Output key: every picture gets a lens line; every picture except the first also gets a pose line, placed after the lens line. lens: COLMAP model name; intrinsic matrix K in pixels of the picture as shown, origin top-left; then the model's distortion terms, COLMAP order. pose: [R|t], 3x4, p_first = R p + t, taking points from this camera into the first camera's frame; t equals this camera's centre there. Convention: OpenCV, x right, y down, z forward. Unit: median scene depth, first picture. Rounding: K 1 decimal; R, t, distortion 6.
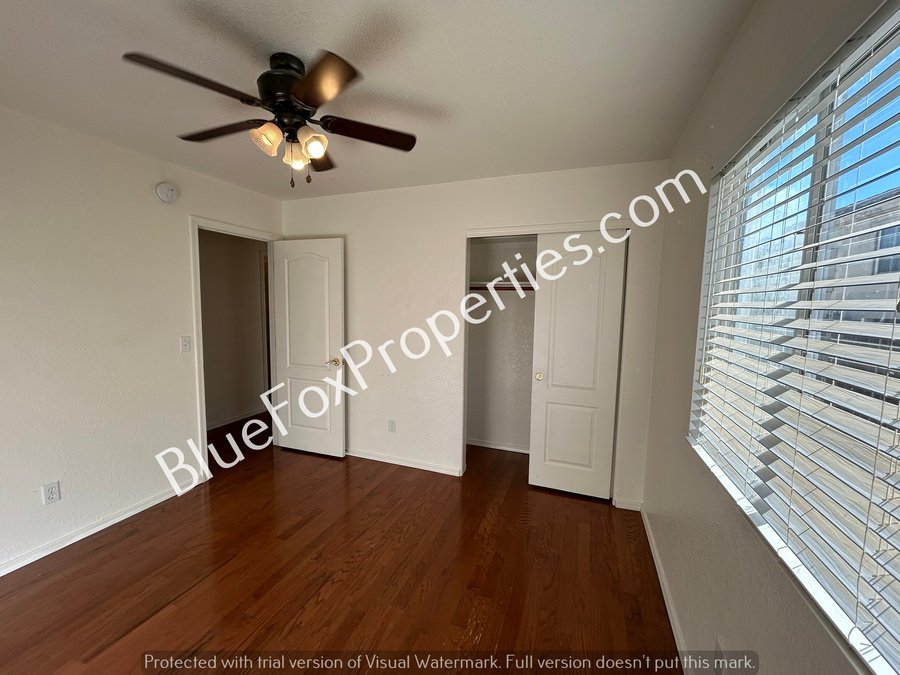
lens RADIAL K [[359.7, 0, 449.2], [0, 359.7, 336.0], [0, 0, 1]] dist [0.000512, 0.000139]
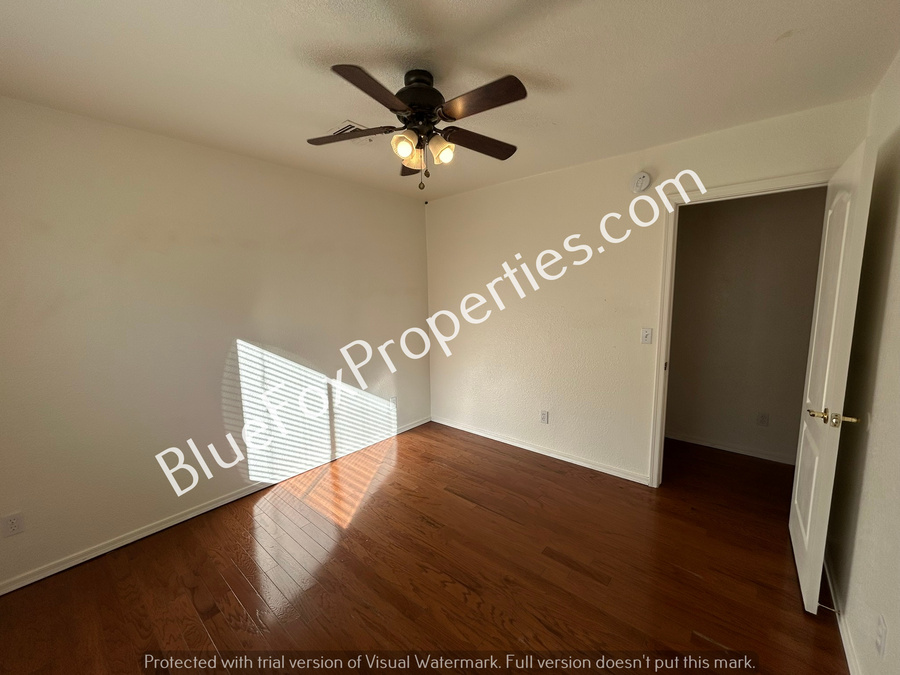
lens RADIAL K [[359.7, 0, 449.2], [0, 359.7, 336.0], [0, 0, 1]] dist [0.000512, 0.000139]
pose [[-0.328557, 0.107641, -0.938330, 0.498346], [-0.078907, 0.986883, 0.140840, -0.105443], [0.941182, 0.120315, -0.315754, 1.181148]]
